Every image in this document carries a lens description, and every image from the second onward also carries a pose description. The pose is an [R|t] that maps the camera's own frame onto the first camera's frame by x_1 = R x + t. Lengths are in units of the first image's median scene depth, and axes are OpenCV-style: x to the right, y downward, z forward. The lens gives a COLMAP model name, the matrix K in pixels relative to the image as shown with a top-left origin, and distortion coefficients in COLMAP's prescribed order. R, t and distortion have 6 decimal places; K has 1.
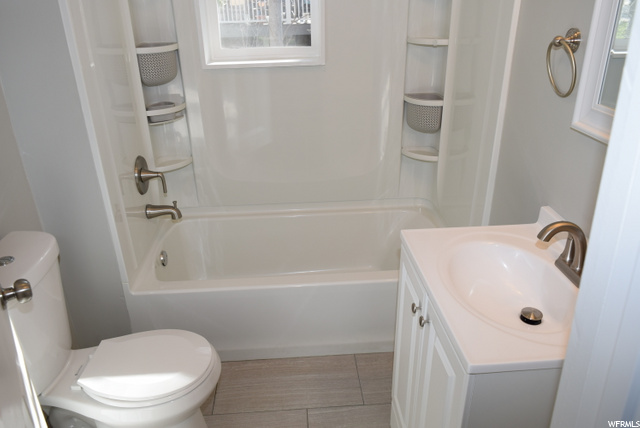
lens RADIAL K [[472.7, 0, 319.2], [0, 472.7, 207.0], [0, 0, 1]] dist [-0.006916, -0.002877]
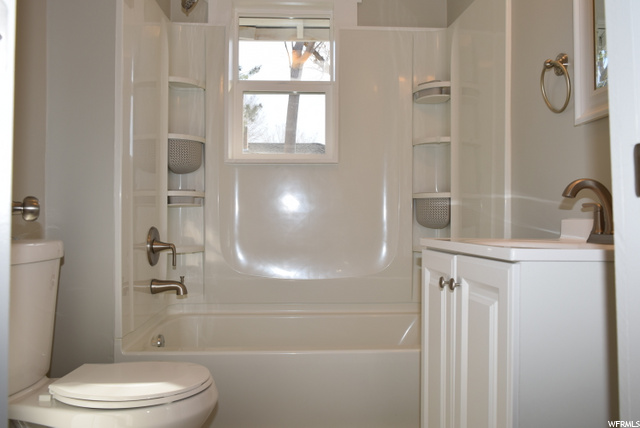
lens RADIAL K [[472.7, 0, 319.2], [0, 472.7, 207.0], [0, 0, 1]] dist [-0.006916, -0.002877]
pose [[0.999720, 0.018687, -0.014487, -0.013541], [-0.023029, 0.908393, -0.417483, 0.260511], [0.005359, 0.417700, 0.908569, 0.061972]]
